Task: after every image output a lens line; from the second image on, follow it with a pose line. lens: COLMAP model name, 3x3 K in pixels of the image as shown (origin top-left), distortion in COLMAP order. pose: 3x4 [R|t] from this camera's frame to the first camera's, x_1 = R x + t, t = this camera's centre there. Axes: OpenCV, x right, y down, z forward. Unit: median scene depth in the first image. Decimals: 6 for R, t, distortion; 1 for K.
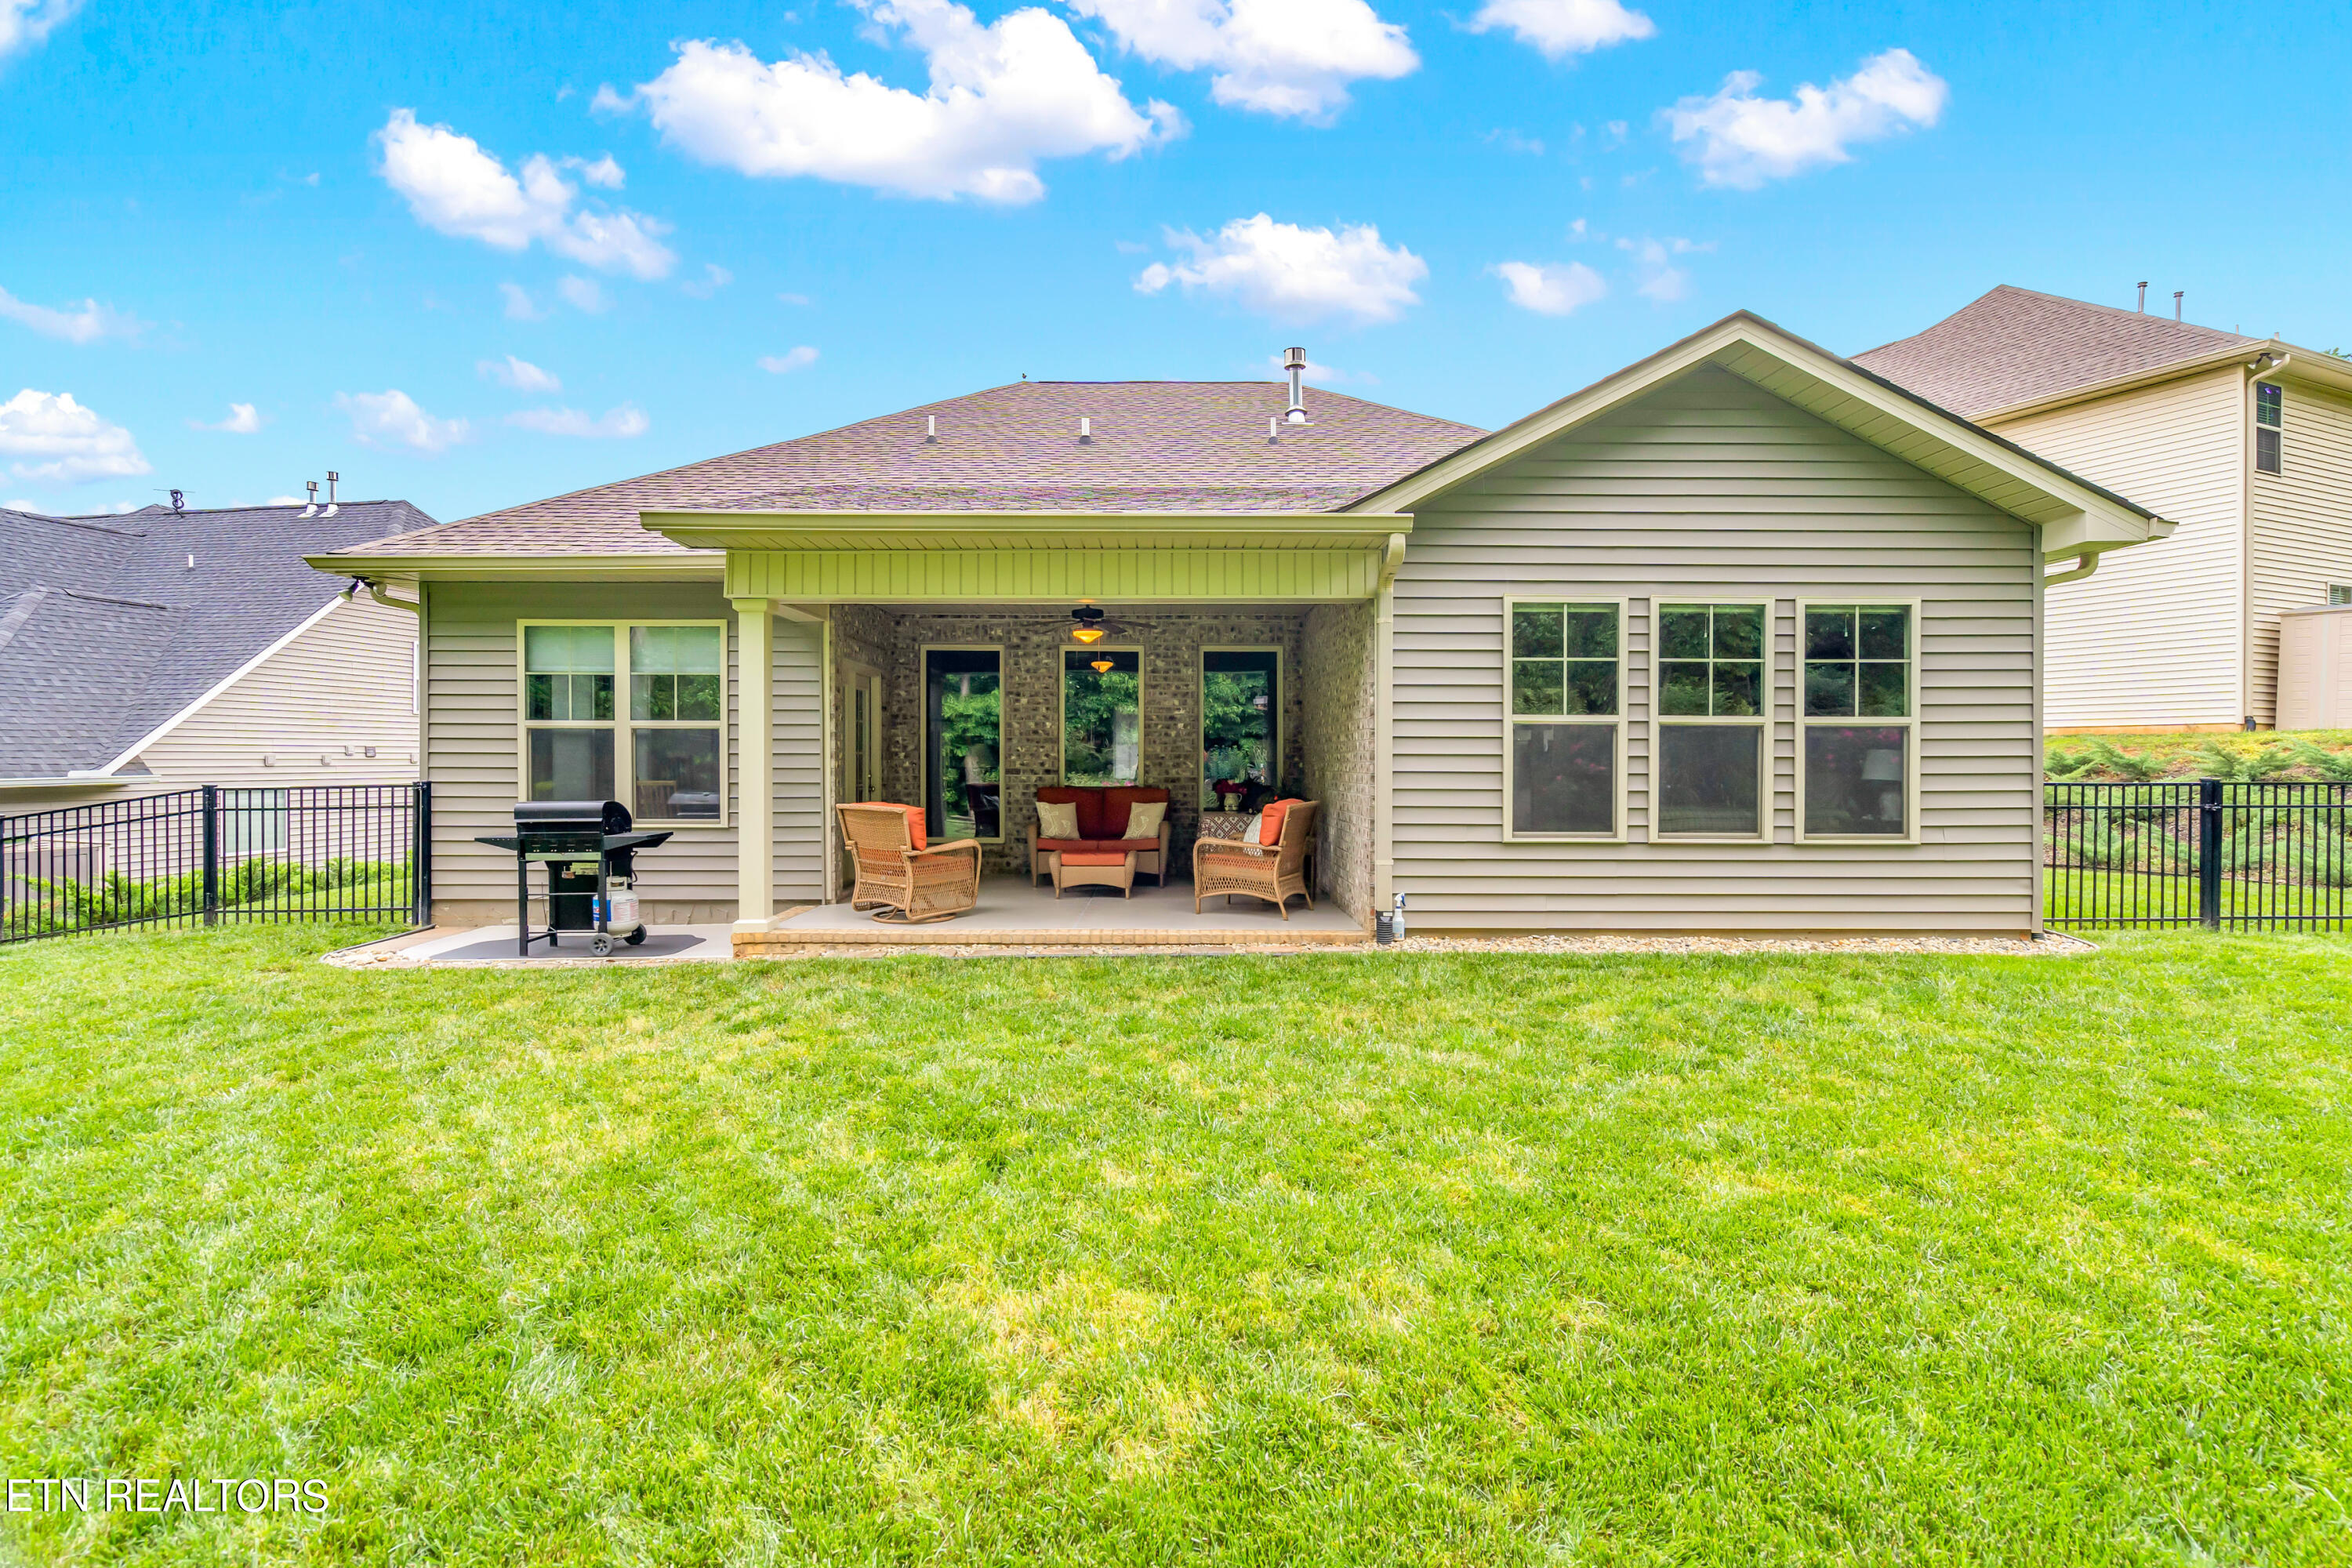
lens RADIAL K [[1079.7, 0, 1172.1], [0, 1079.7, 759.5], [0, 0, 1]] dist [-0.011556, -0.000221]
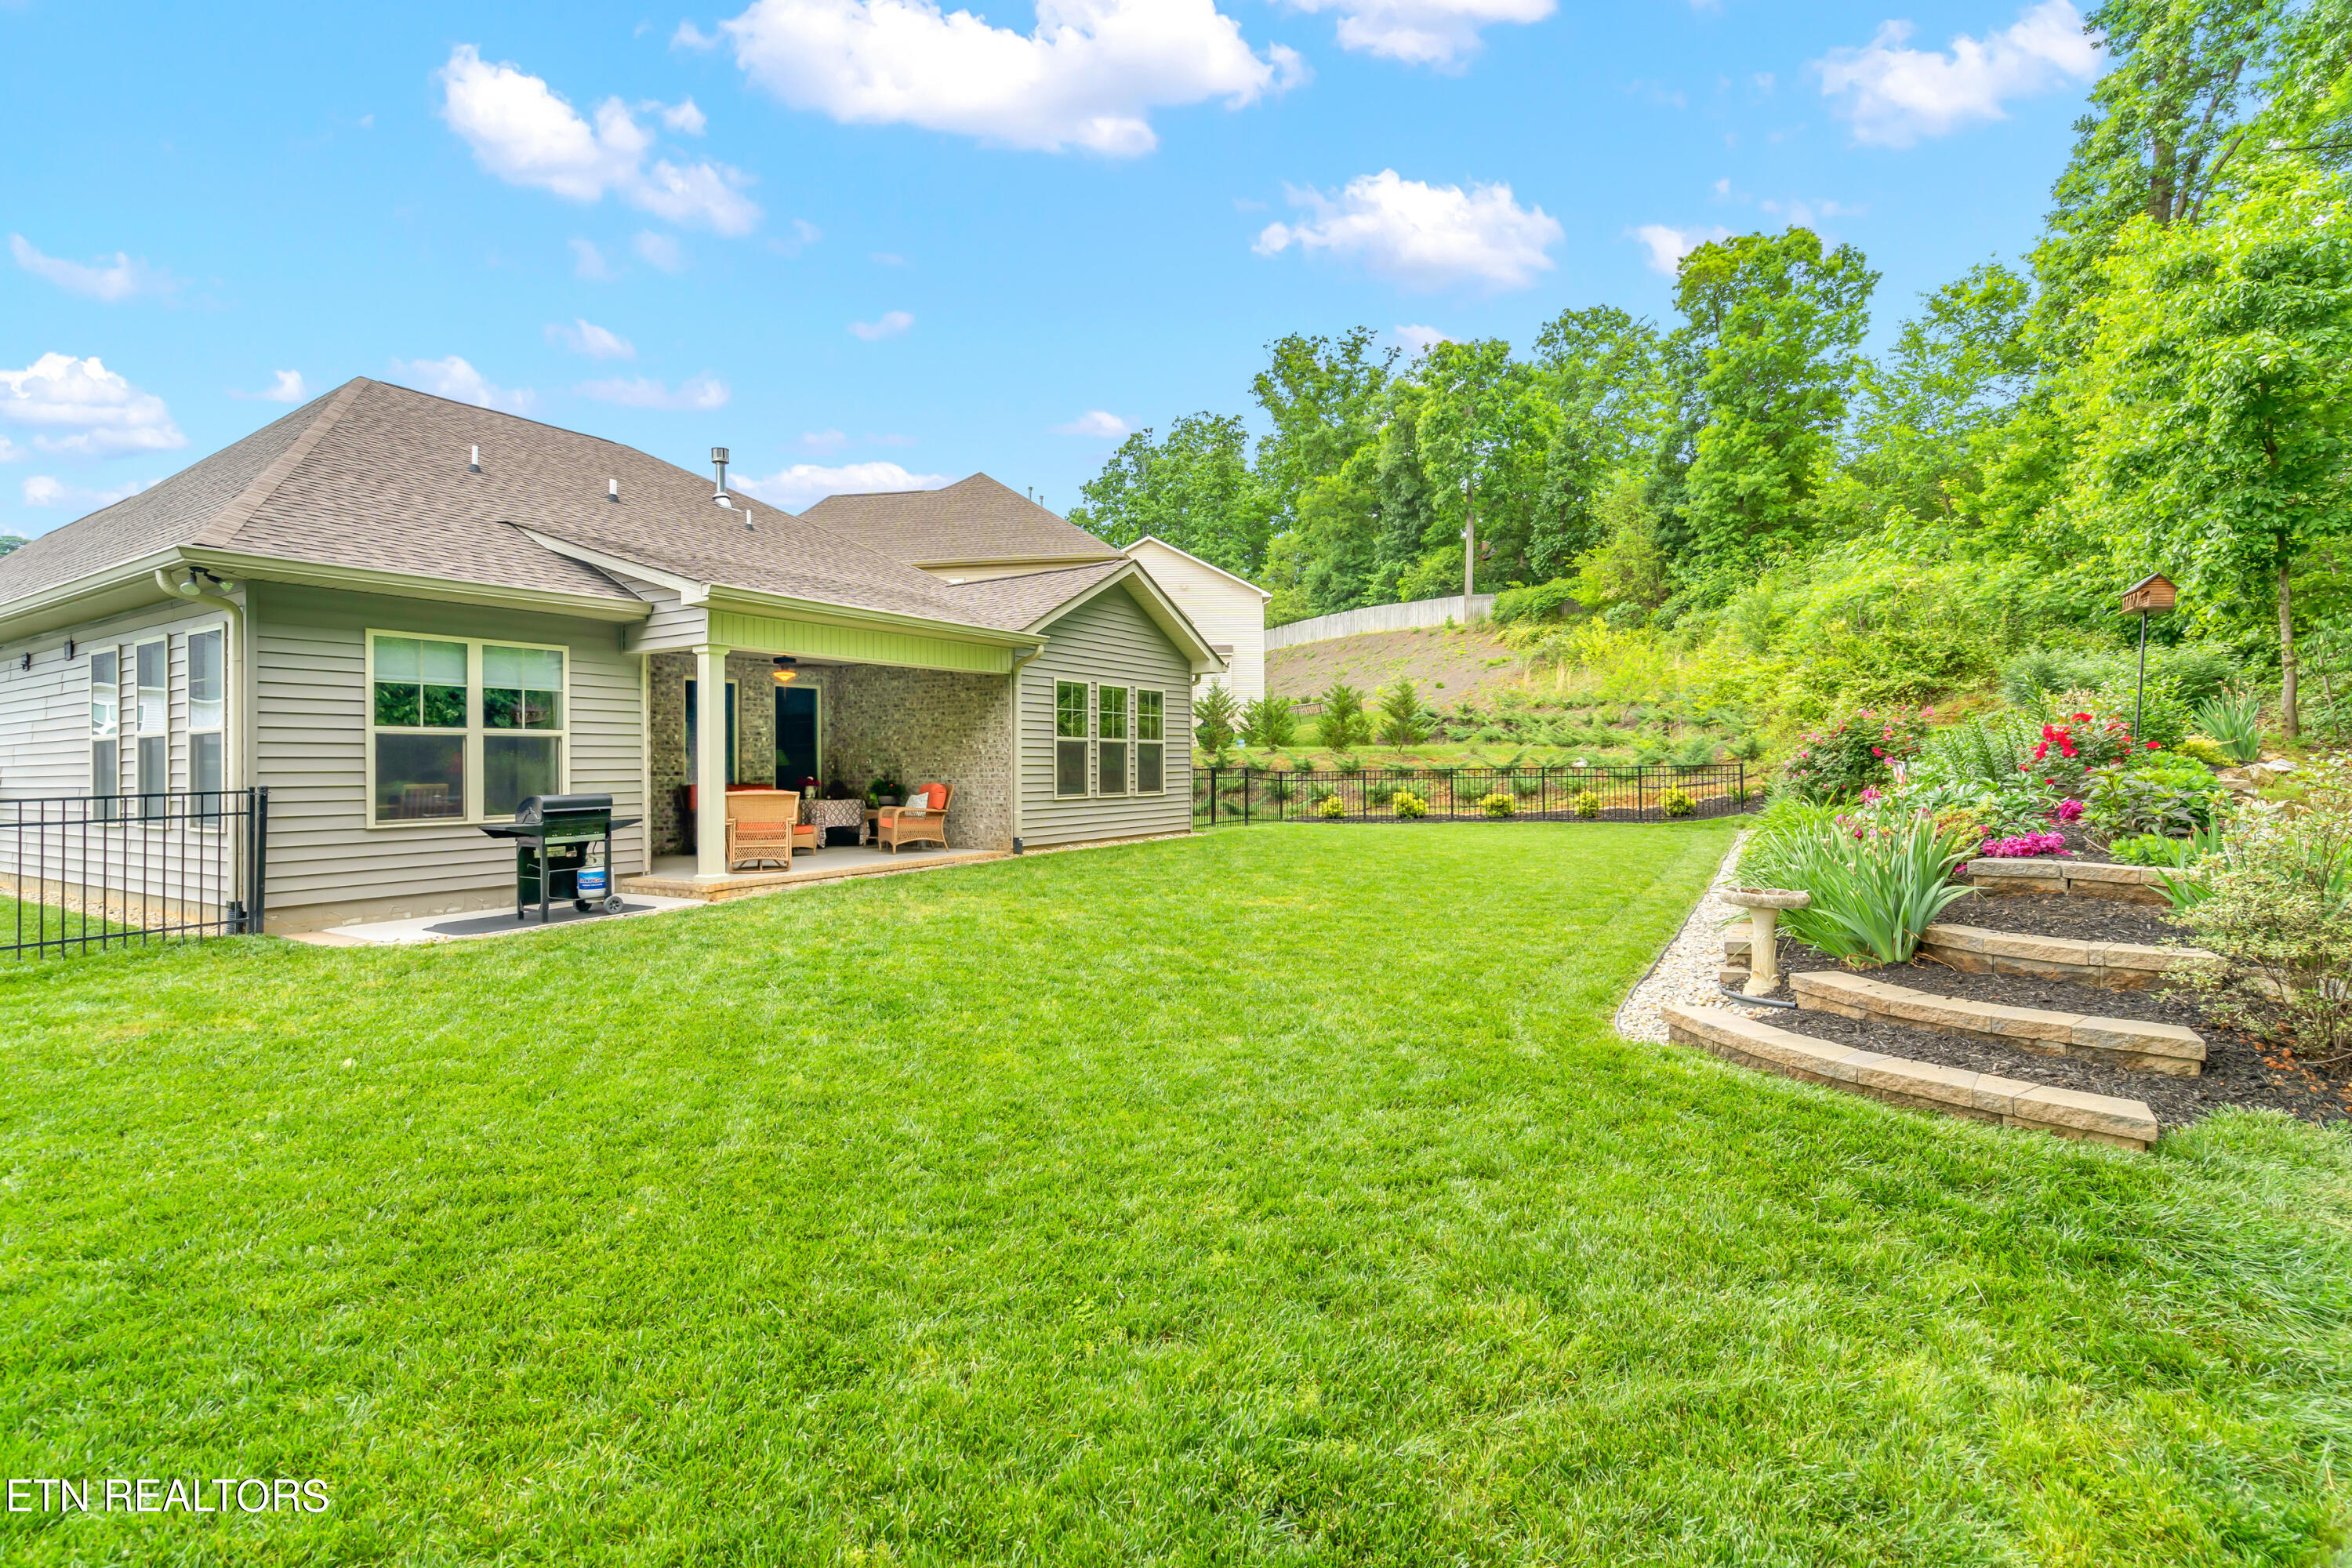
lens RADIAL K [[1034.2, 0, 1174.1], [0, 1034.2, 765.2], [0, 0, 1]] dist [0.000585, 0.000380]
pose [[0.537909, -0.007776, 0.842967, -1.014877], [0.017499, 0.999845, -0.001943, 0.016922], [-0.842822, 0.015796, 0.537961, -0.188282]]
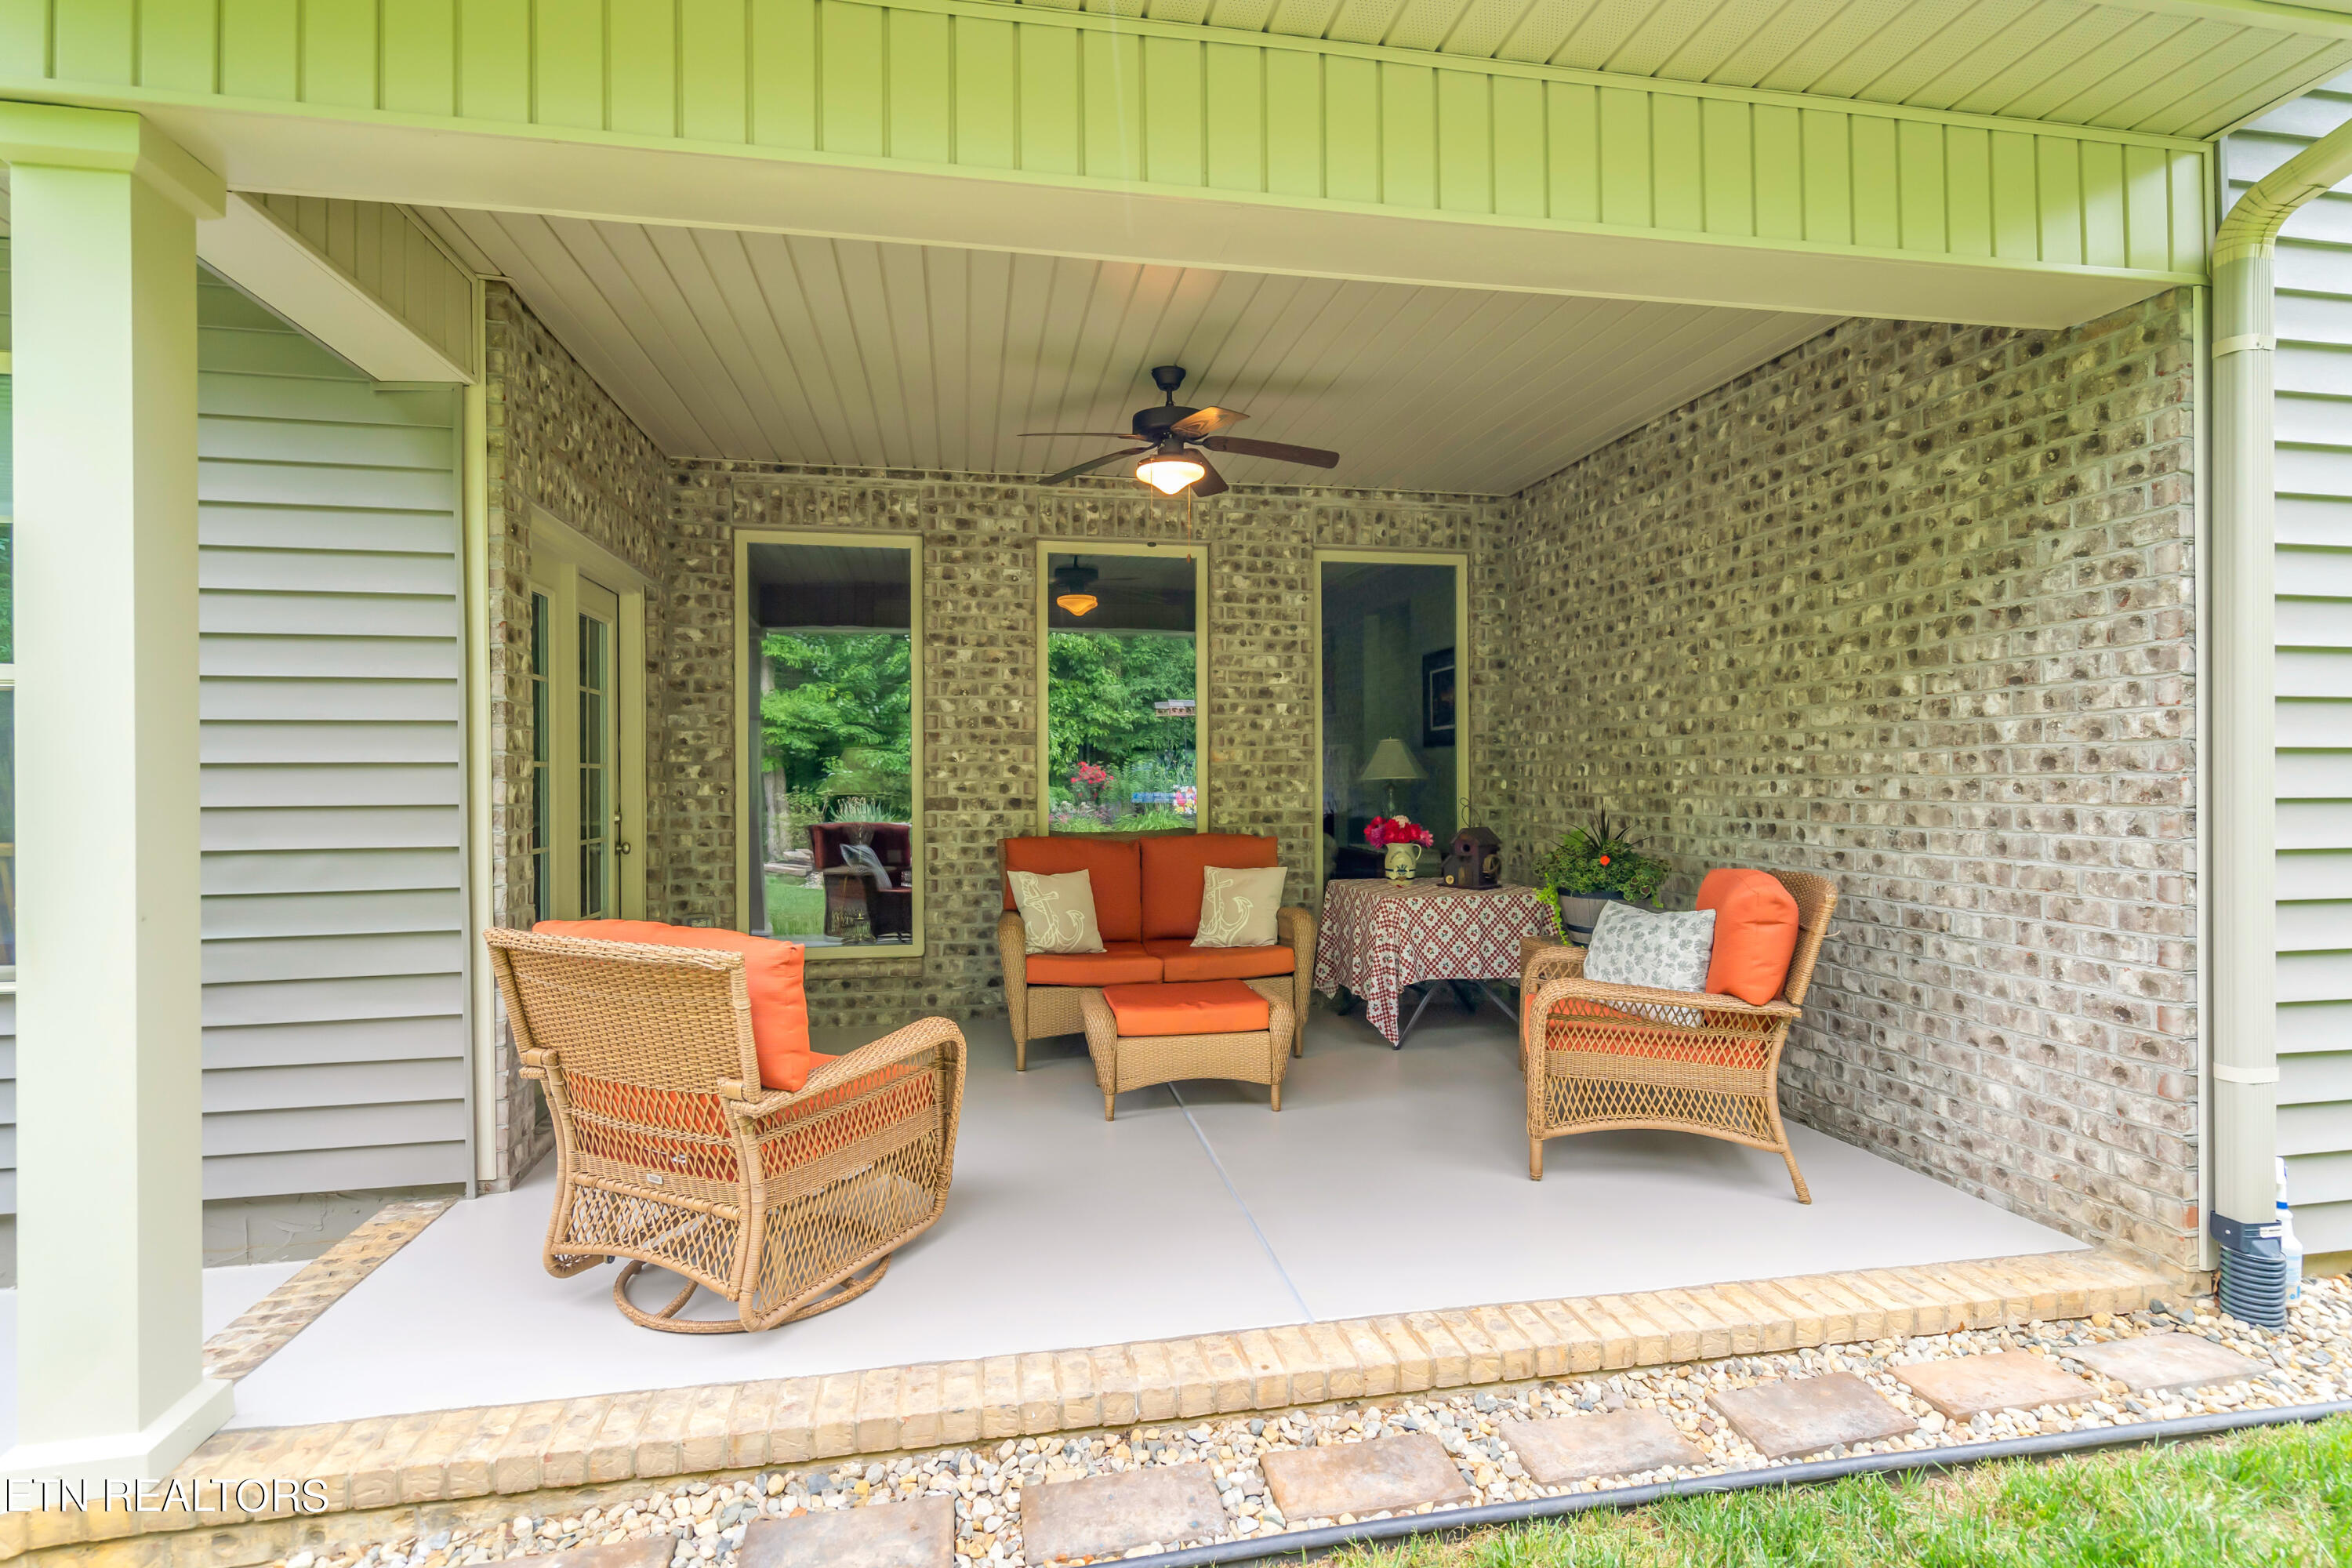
lens RADIAL K [[1153.2, 0, 1169.6], [0, 1153.2, 769.6], [0, 0, 1]] dist [0.000592, -0.000156]
pose [[0.986495, -0.006772, 0.163654, -0.160442], [0.008424, 0.999920, -0.009402, 0.002042], [-0.163578, 0.010653, 0.986473, 0.592996]]
